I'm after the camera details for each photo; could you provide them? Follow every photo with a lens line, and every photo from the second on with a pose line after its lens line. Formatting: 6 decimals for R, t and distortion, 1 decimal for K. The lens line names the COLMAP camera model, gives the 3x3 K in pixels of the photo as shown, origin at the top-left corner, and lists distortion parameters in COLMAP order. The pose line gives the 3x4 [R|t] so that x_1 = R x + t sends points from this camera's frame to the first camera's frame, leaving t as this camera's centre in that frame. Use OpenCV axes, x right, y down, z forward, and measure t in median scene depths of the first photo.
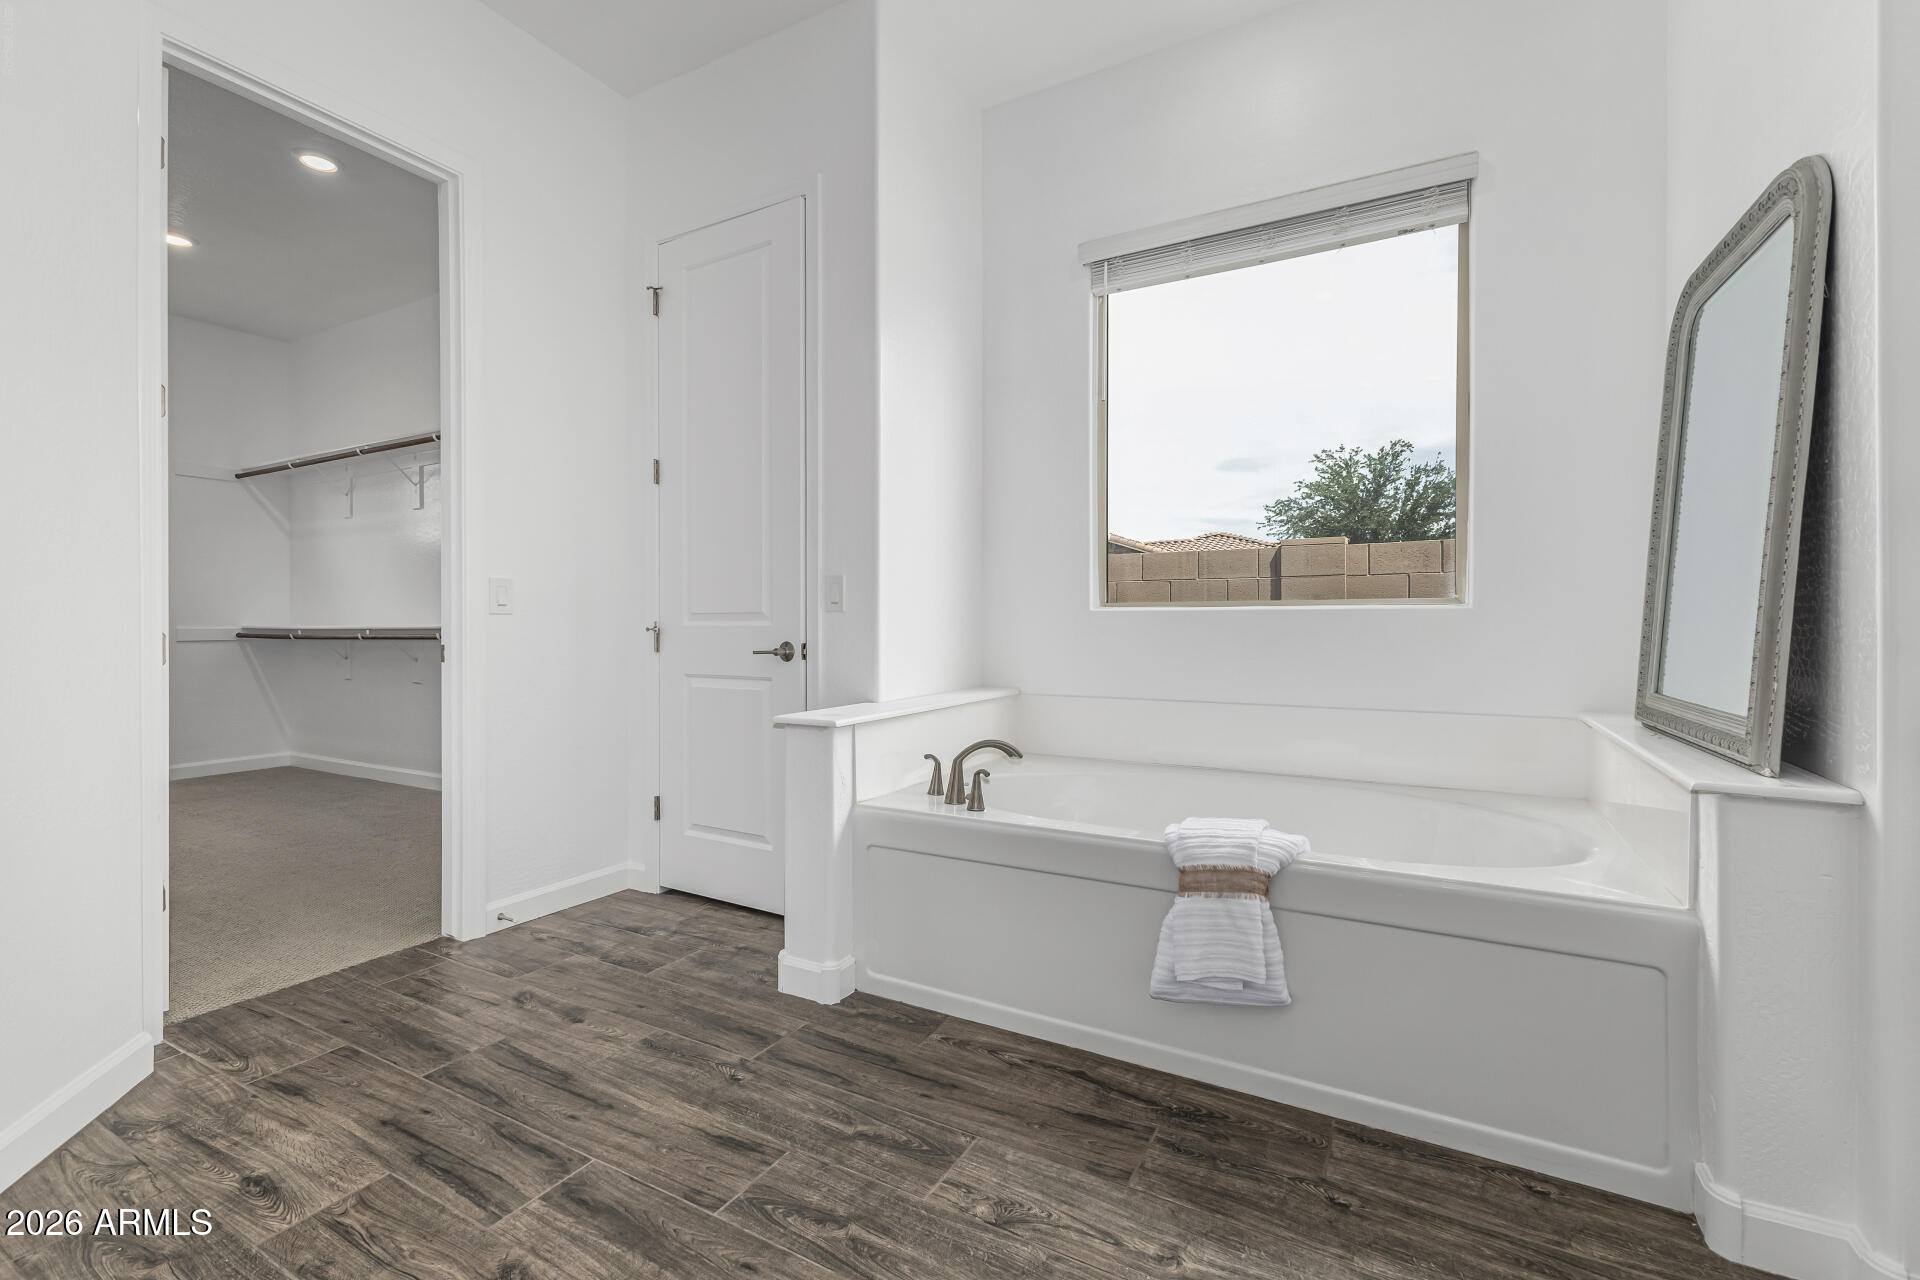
lens RADIAL K [[835.7, 0, 972.8], [0, 835.7, 637.8], [0, 0, 1]] dist [0.011043, 0.001515]
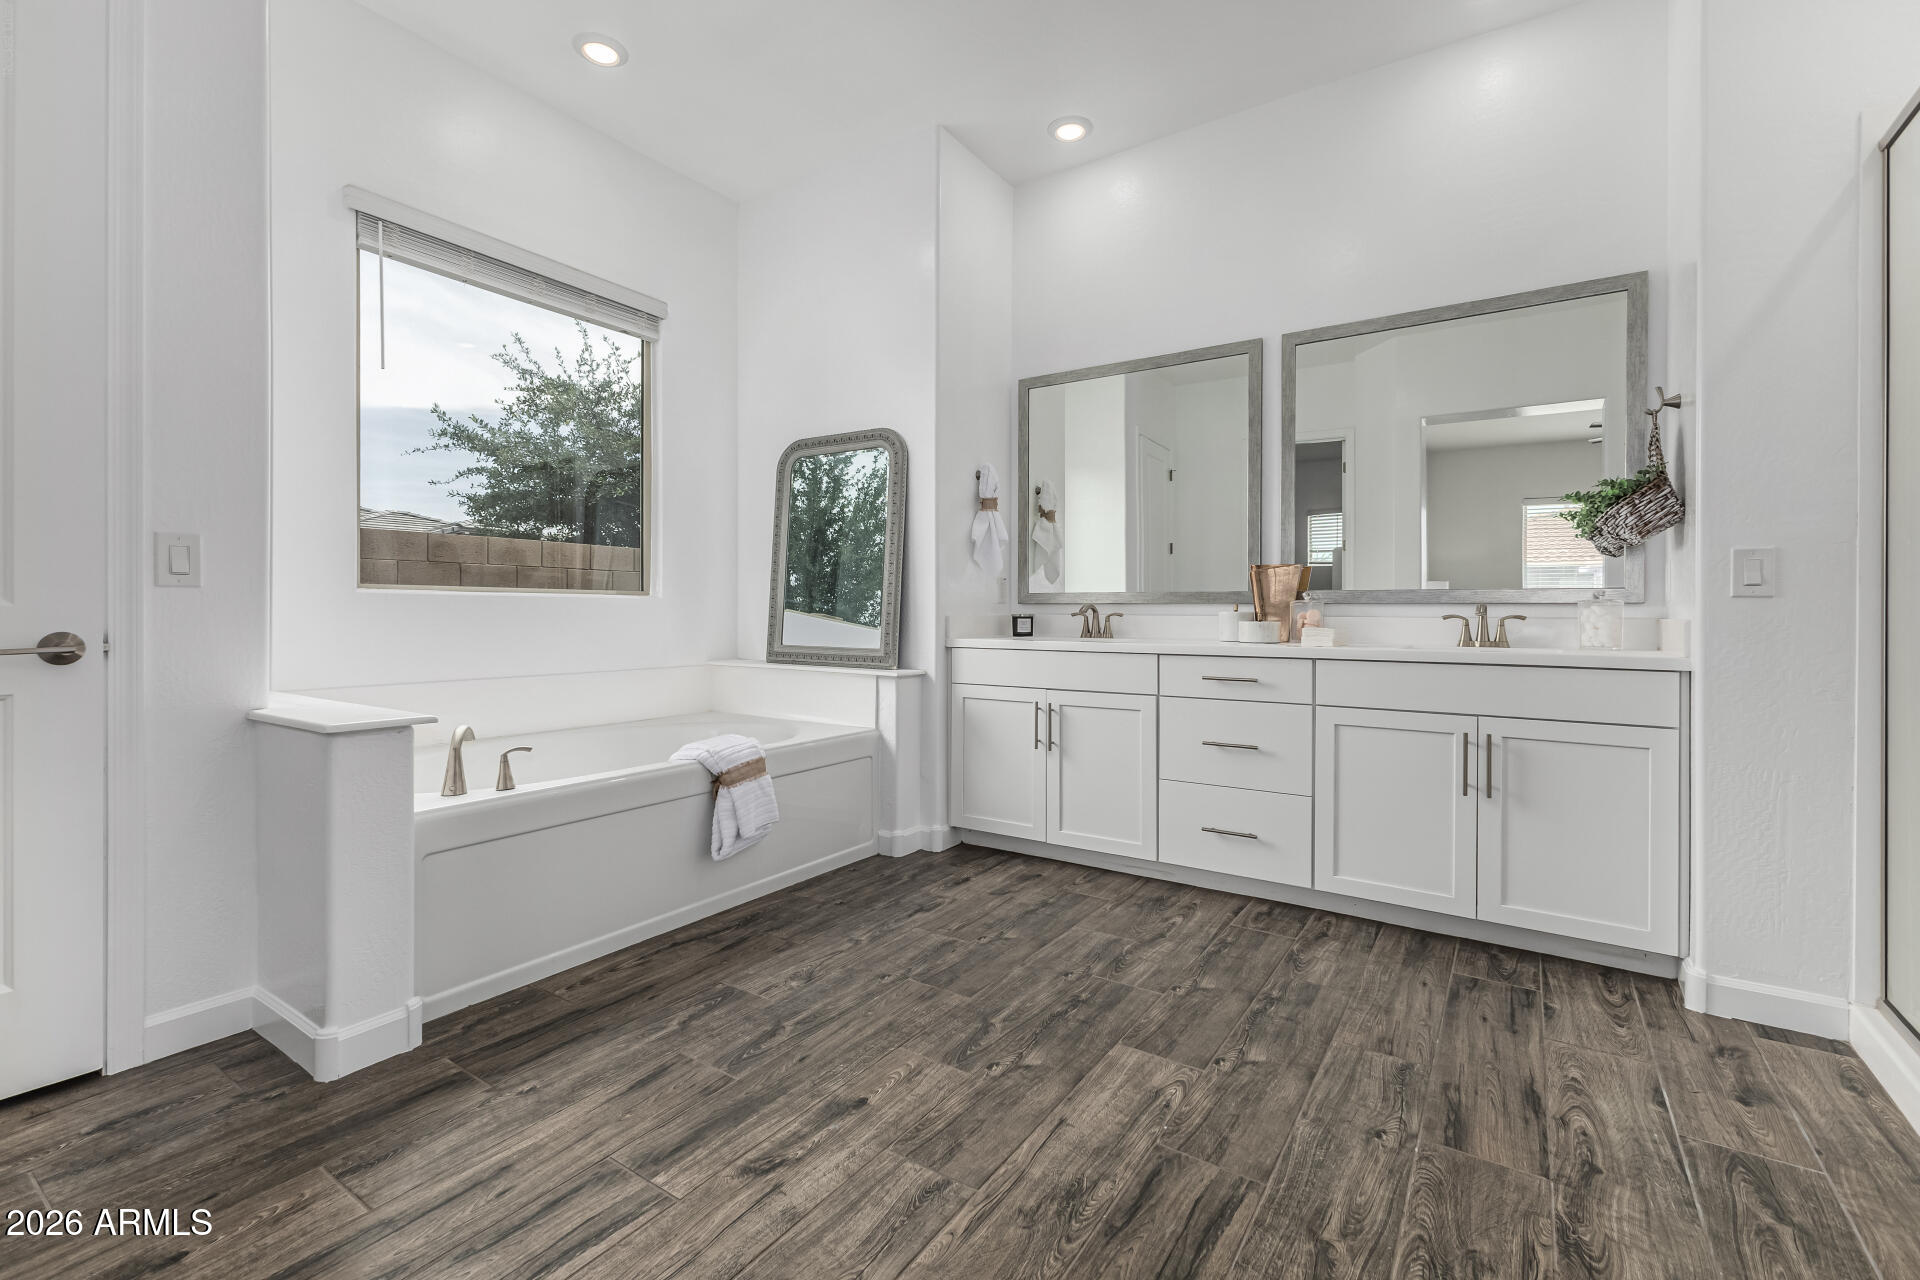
lens RADIAL K [[835.7, 0, 974.8], [0, 835.7, 622.5], [0, 0, 1]] dist [0.011043, 0.001515]
pose [[0.067733, -0.013267, 0.997615, -1.251790], [0.006743, 0.999895, 0.012840, -0.009747], [-0.997681, 0.005857, 0.067815, 0.456371]]
